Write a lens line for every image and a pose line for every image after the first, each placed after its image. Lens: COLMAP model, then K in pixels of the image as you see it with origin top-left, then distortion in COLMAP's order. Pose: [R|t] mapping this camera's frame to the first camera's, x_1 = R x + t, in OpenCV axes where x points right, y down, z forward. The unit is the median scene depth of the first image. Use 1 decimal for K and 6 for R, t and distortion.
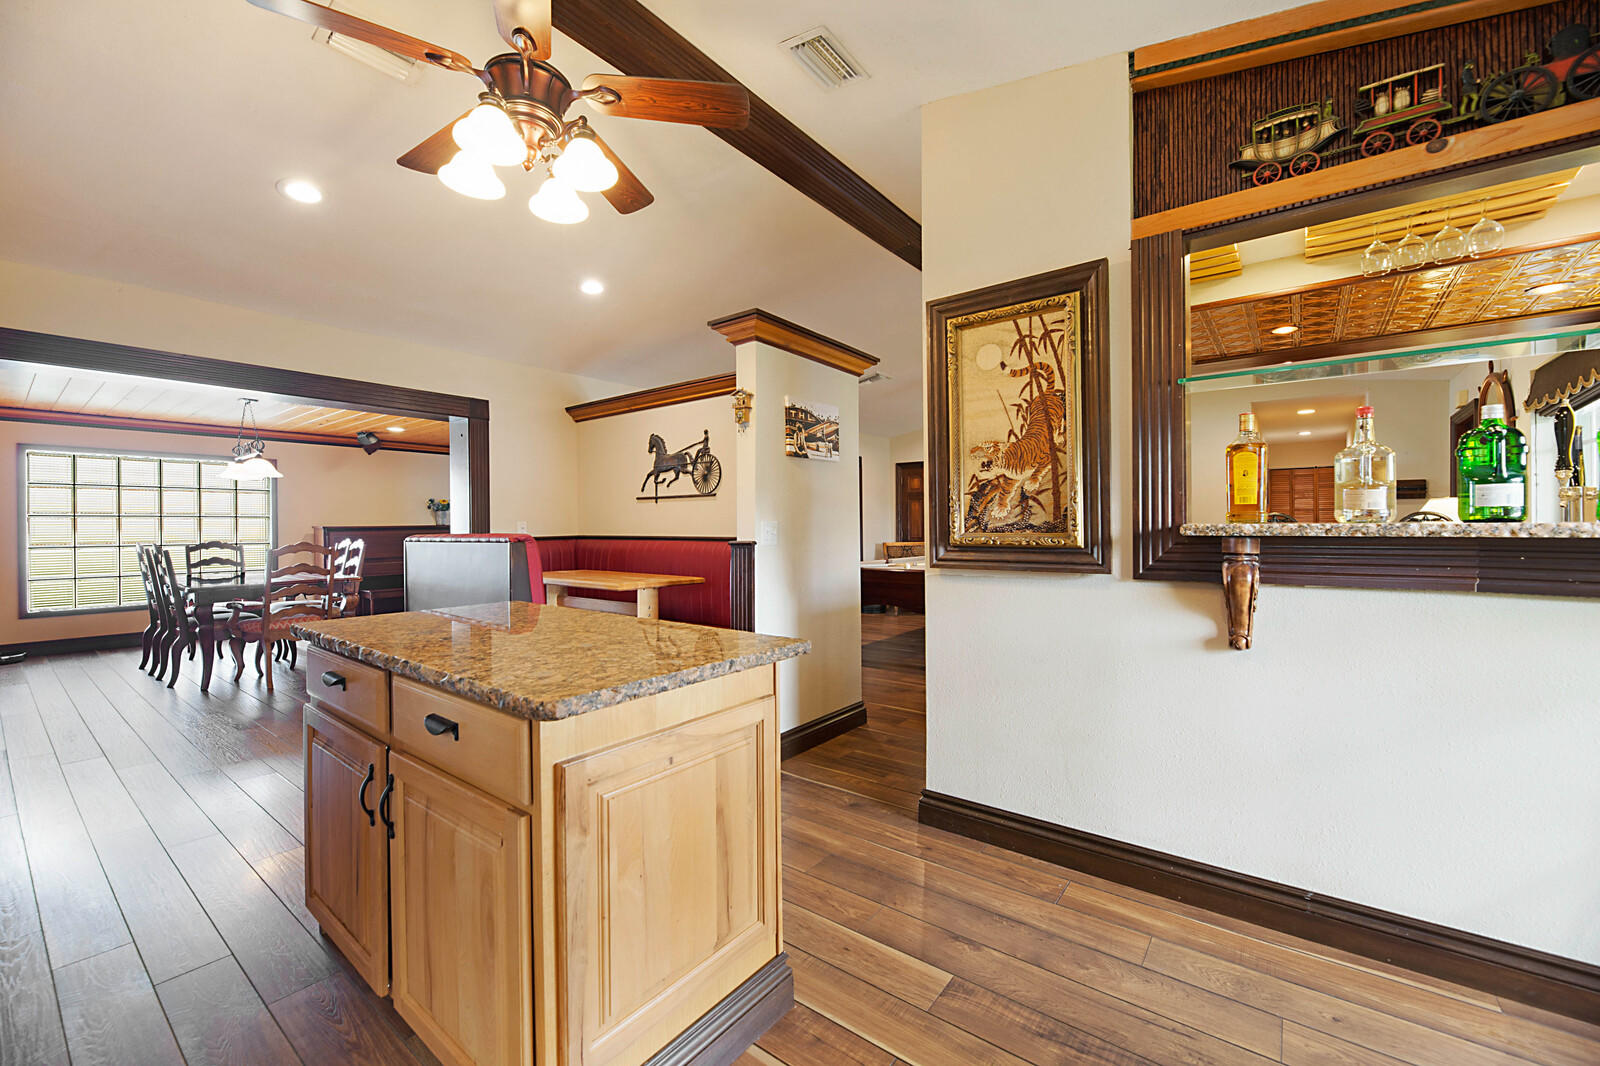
lens RADIAL K [[643.8, 0, 799.0], [0, 643.8, 531.3], [0, 0, 1]] dist [-0.001331, -0.002490]
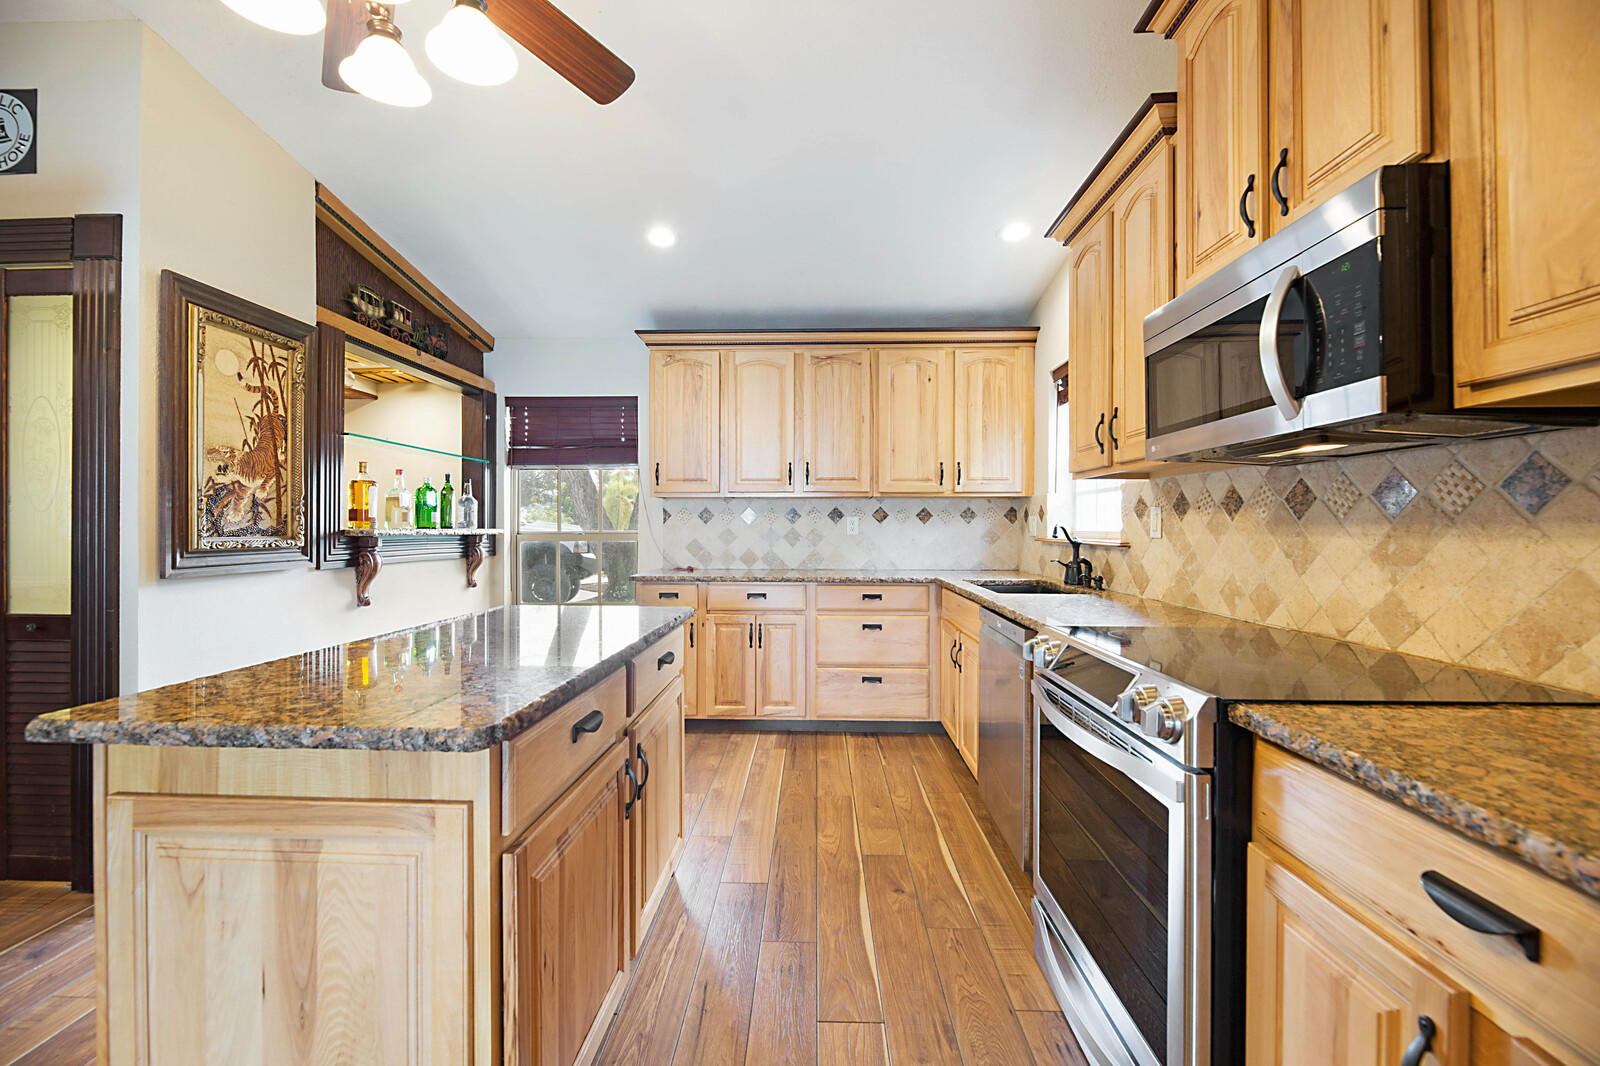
lens RADIAL K [[643.8, 0, 798.8], [0, 643.8, 525.9], [0, 0, 1]] dist [-0.001331, -0.002490]
pose [[-0.585703, 0.008408, 0.810482, -1.091335], [0.009765, 0.999947, -0.003317, -0.002992], [-0.810467, 0.005972, -0.585754, 0.905082]]
